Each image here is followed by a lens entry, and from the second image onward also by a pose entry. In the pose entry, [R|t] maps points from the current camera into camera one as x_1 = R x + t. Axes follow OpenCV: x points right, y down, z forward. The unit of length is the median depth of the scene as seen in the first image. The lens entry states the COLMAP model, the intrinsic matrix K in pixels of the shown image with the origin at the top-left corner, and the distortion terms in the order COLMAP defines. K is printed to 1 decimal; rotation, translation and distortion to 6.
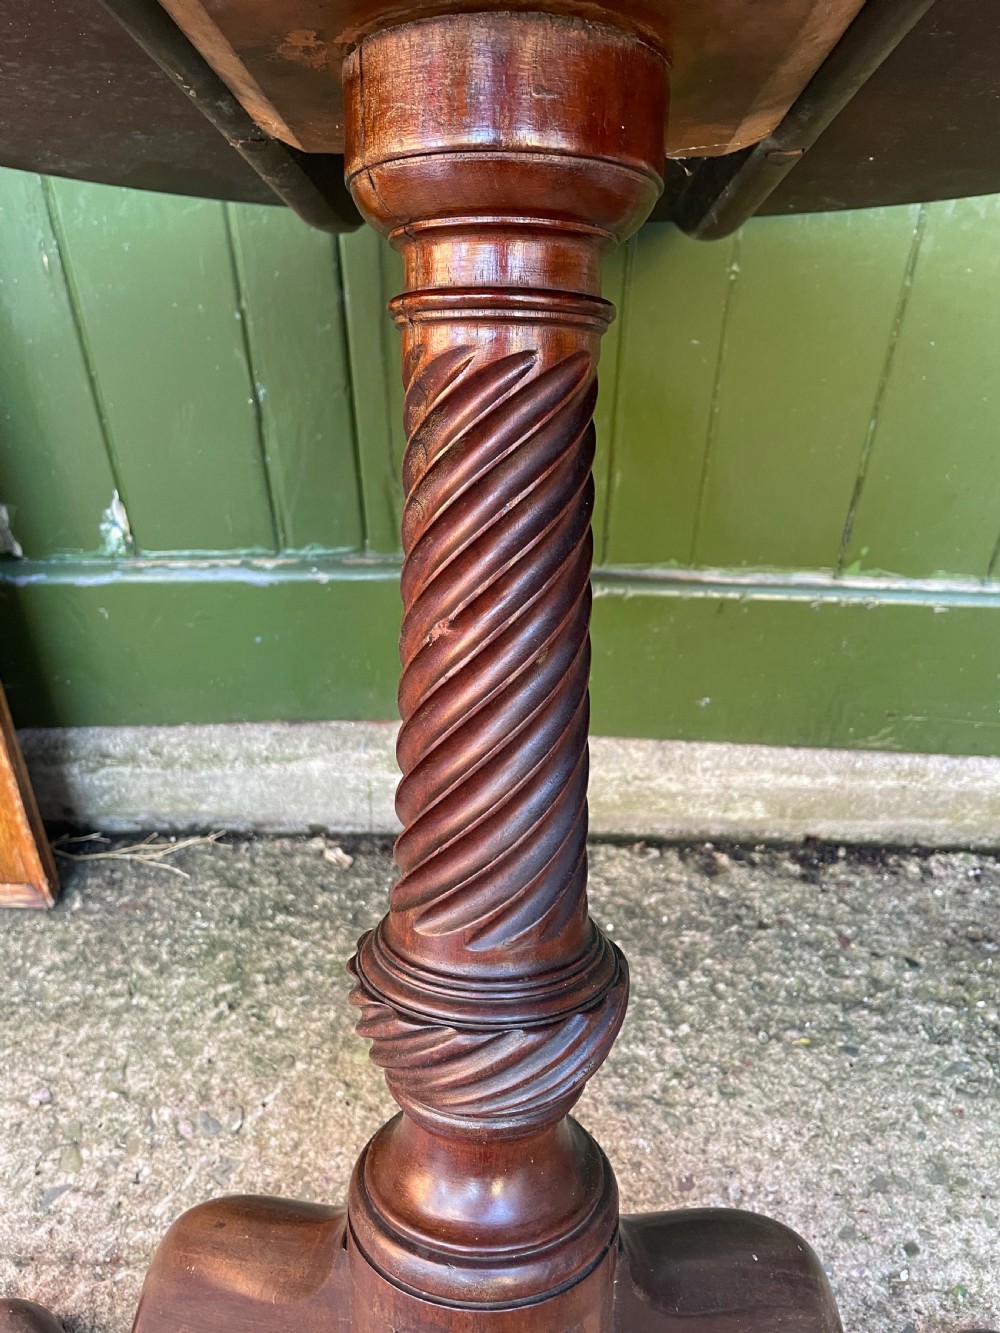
lens RADIAL K [[1009.1, 0, 497.5], [0, 1009.1, 688.1], [0, 0, 1]] dist [0.084059, -0.118806]
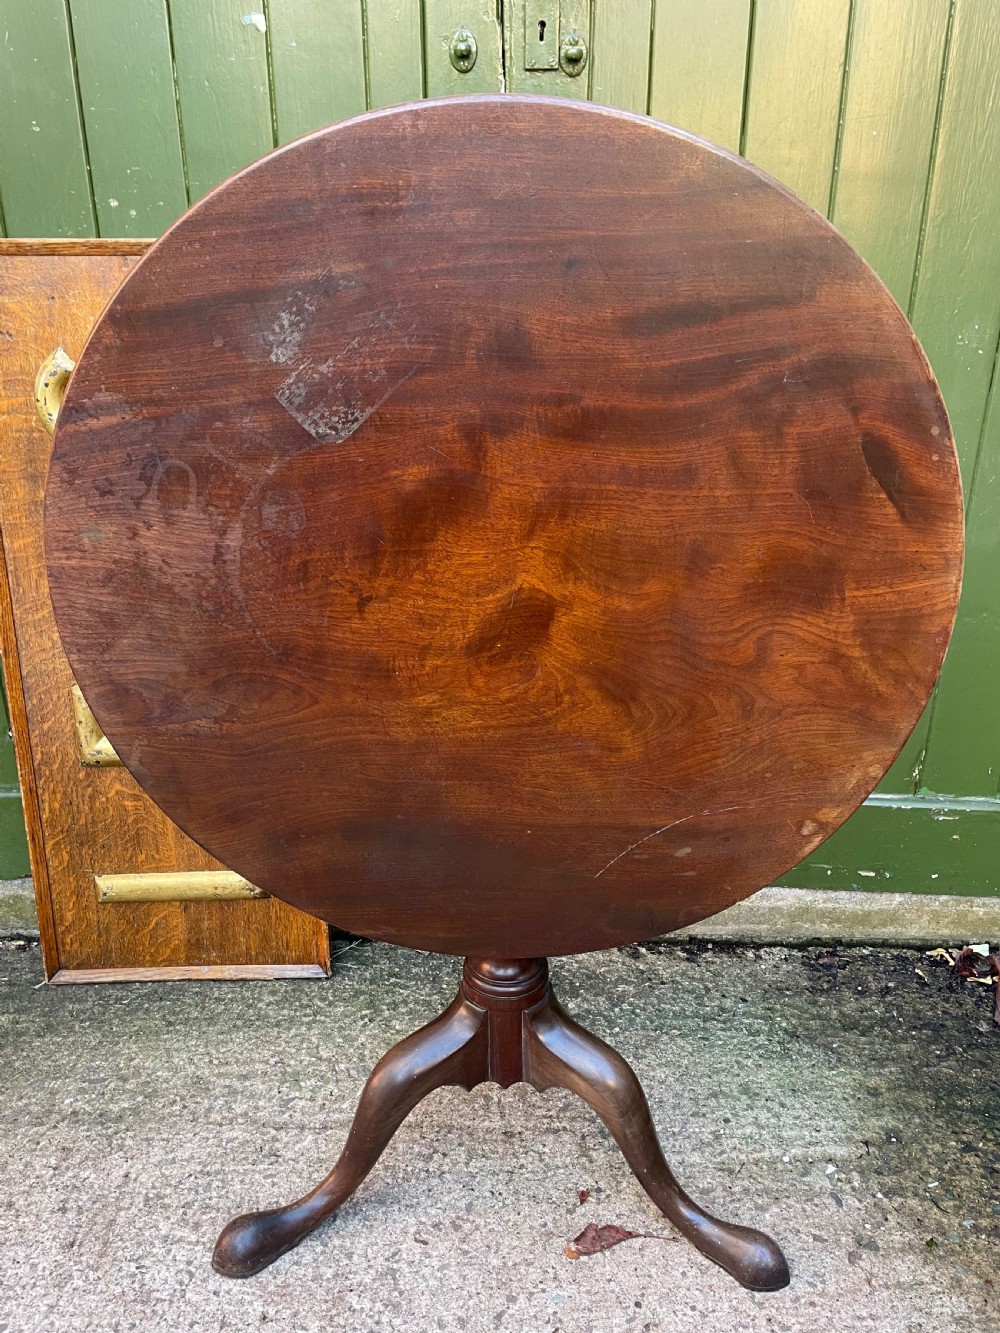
lens RADIAL K [[1005.7, 0, 500.2], [0, 1005.7, 660.3], [0, 0, 1]] dist [0.085002, -0.116514]
pose [[0.999992, -0.003095, 0.002432, -0.028773], [0.003634, 0.963228, -0.268662, 0.174246], [-0.001511, 0.268669, 0.963232, -0.909210]]
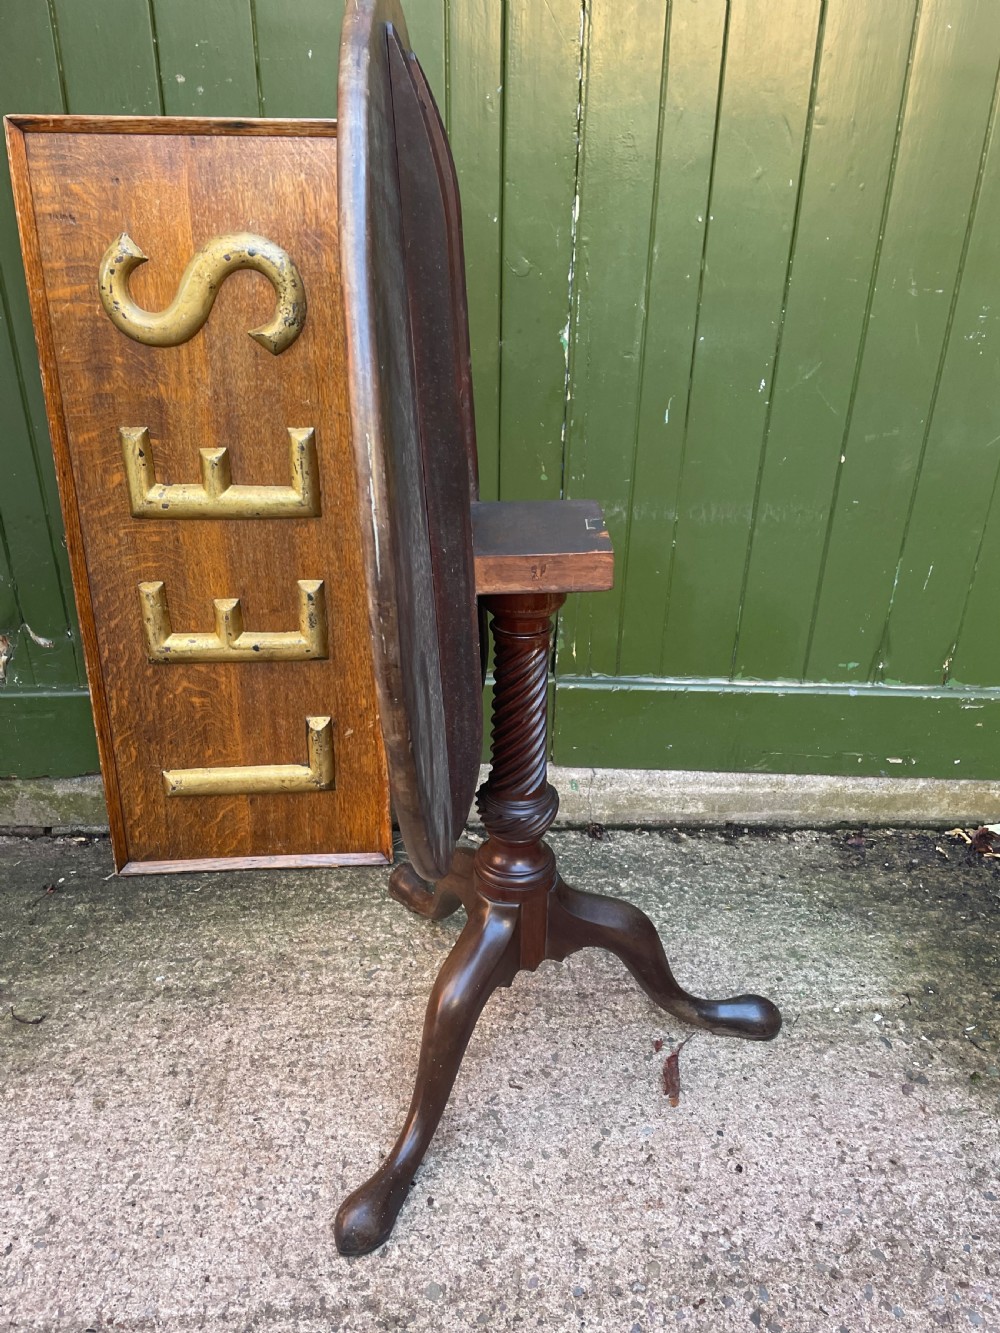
lens RADIAL K [[1005.7, 0, 509.3], [0, 1005.7, 680.0], [0, 0, 1]] dist [0.085002, -0.116514]
pose [[0.998137, -0.012140, 0.059798, -0.226226], [0.022746, 0.983397, -0.180035, 0.239800], [-0.056620, 0.181060, 0.981841, -0.944799]]
